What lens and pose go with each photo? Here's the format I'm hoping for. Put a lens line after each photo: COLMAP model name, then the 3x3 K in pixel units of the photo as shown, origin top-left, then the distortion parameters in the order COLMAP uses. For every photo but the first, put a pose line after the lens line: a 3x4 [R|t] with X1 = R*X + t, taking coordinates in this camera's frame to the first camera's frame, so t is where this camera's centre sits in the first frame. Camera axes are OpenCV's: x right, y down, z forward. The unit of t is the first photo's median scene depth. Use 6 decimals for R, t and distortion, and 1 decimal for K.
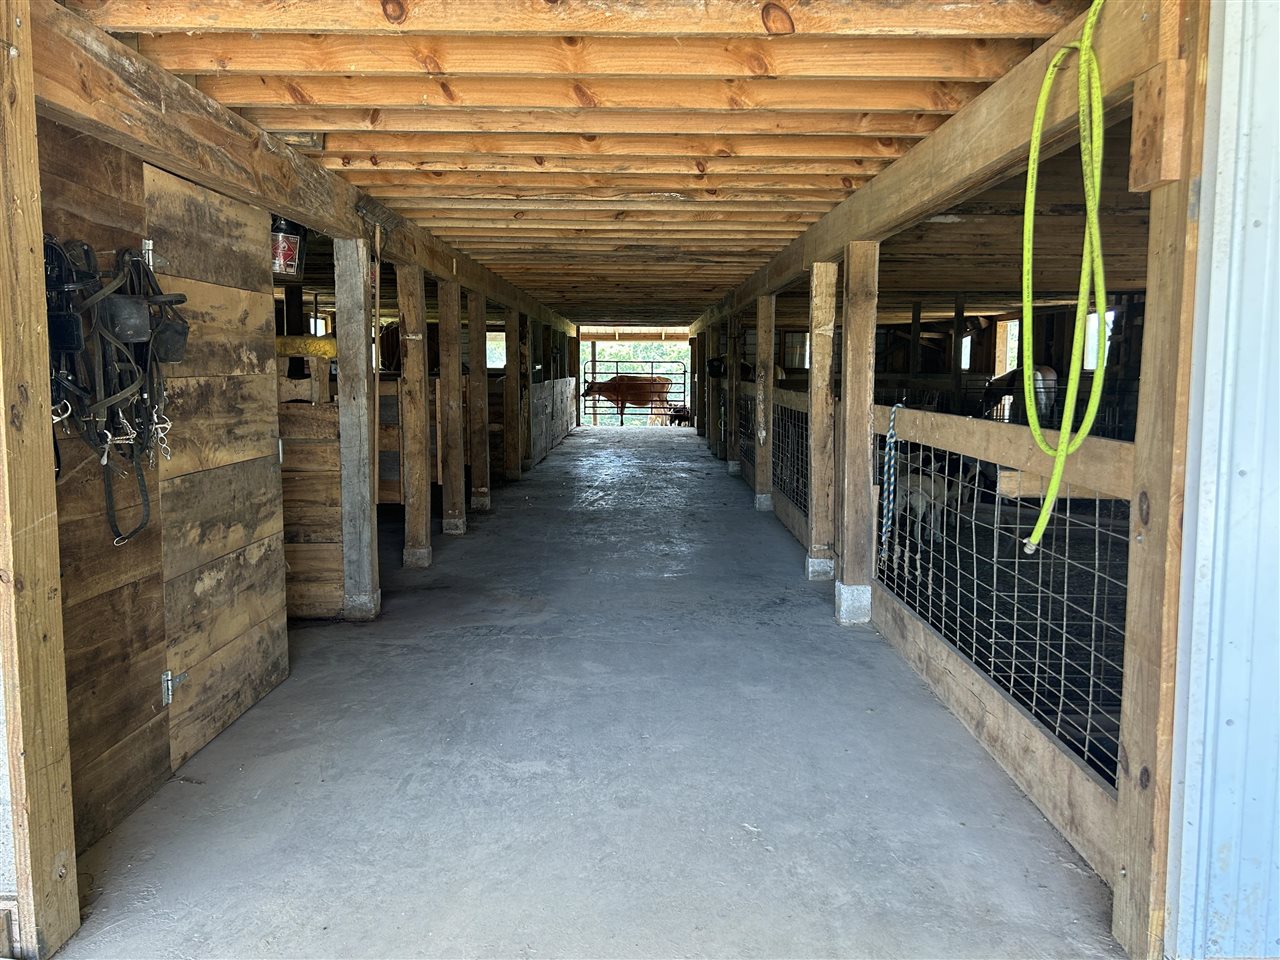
lens RADIAL K [[1019.7, 0, 636.9], [0, 1019.7, 468.8], [0, 0, 1]] dist [0.078473, -0.092832]
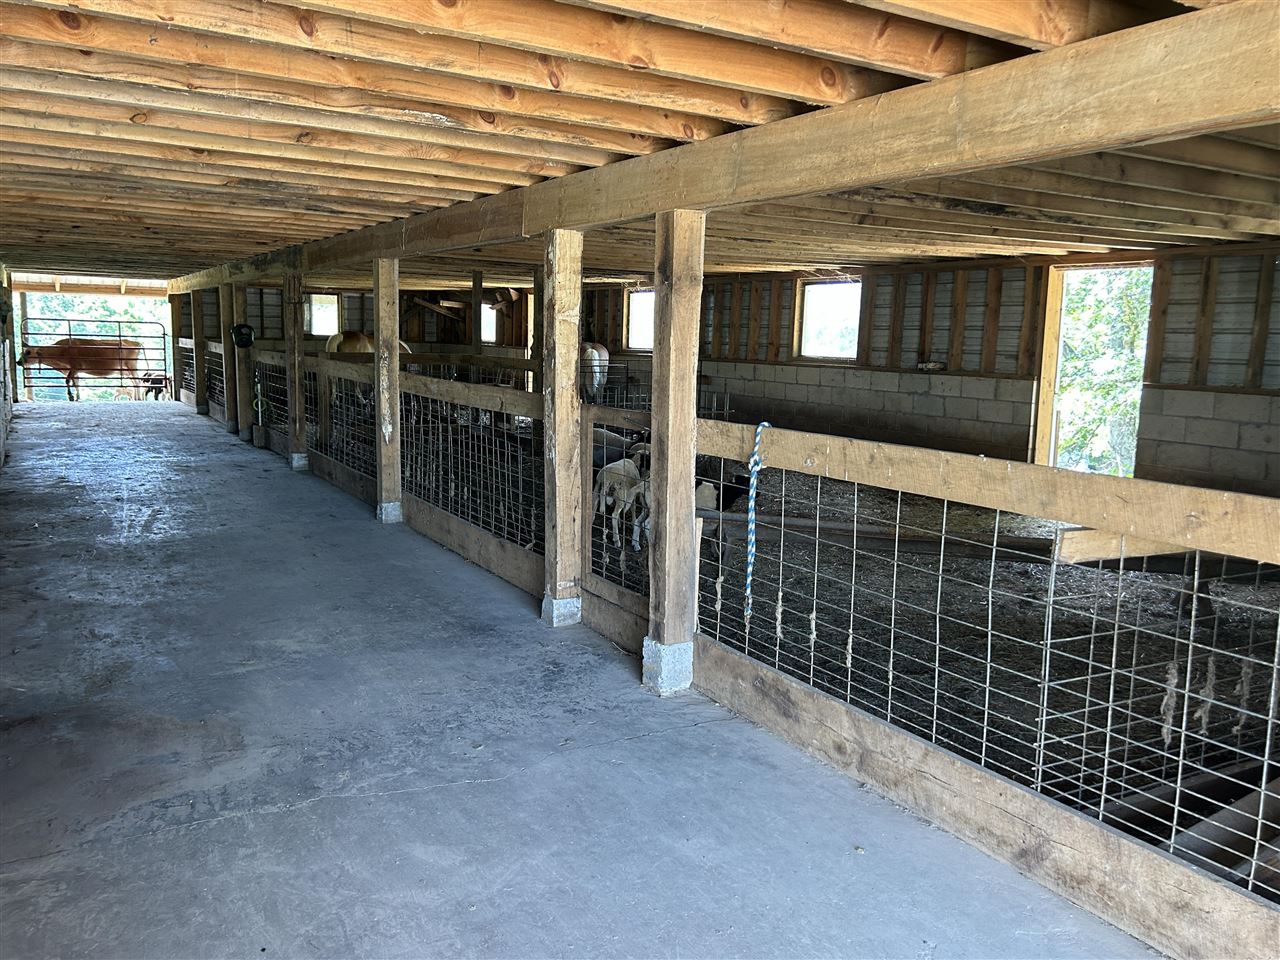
lens RADIAL K [[1019.7, 0, 635.1], [0, 1019.7, 469.2], [0, 0, 1]] dist [0.078473, -0.092832]
pose [[0.862403, -0.047834, 0.503957, -0.233341], [0.028153, 0.998517, 0.046598, -0.067285], [-0.505439, -0.025998, 0.862471, 0.371660]]
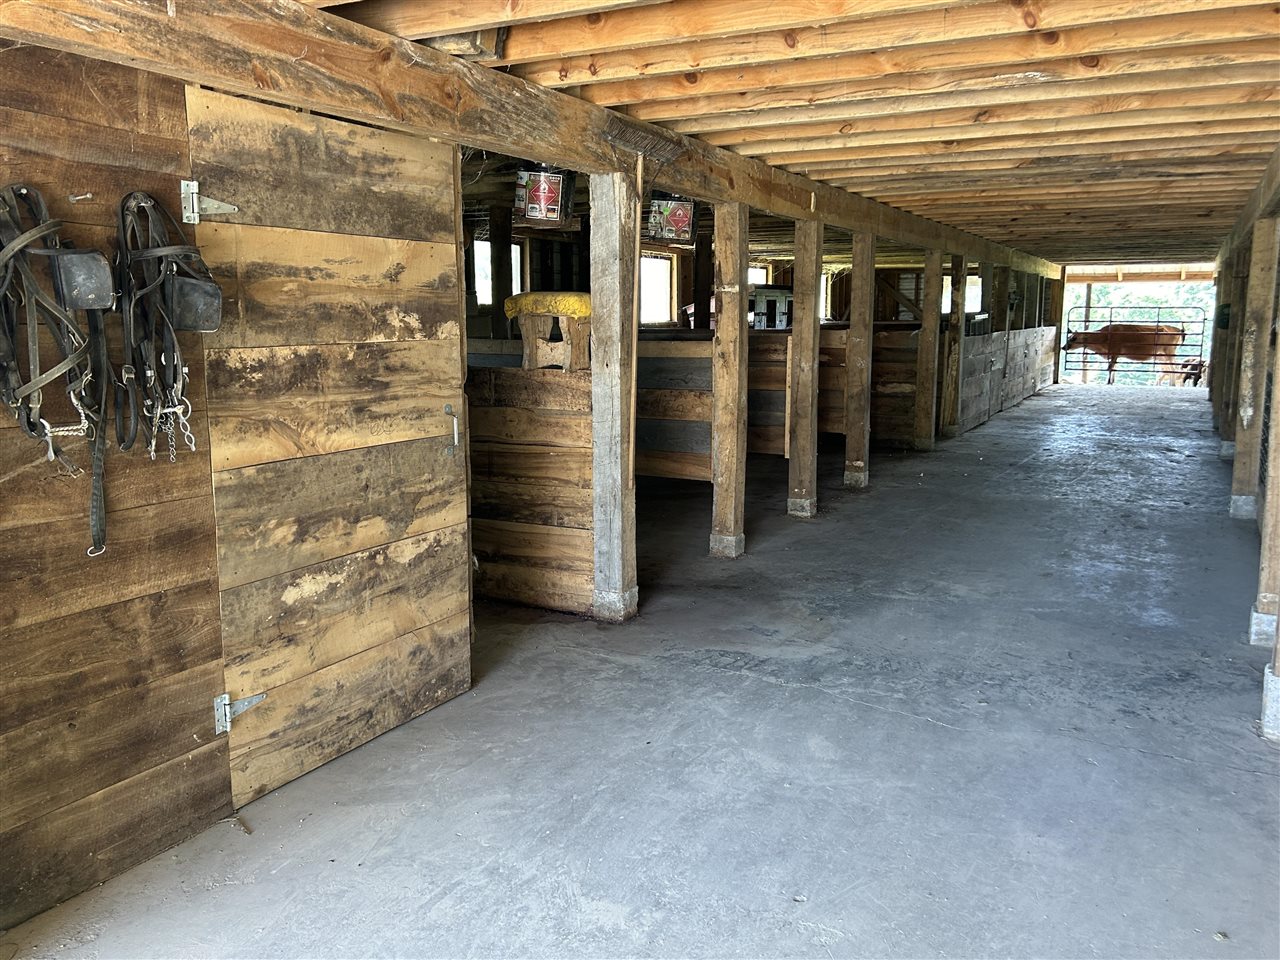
lens RADIAL K [[1019.7, 0, 631.4], [0, 1019.7, 468.7], [0, 0, 1]] dist [0.078473, -0.092832]
pose [[0.883500, 0.068901, -0.463337, 0.155005], [-0.044880, 0.997024, 0.062686, -0.040166], [0.466277, -0.034588, 0.883962, 0.284822]]
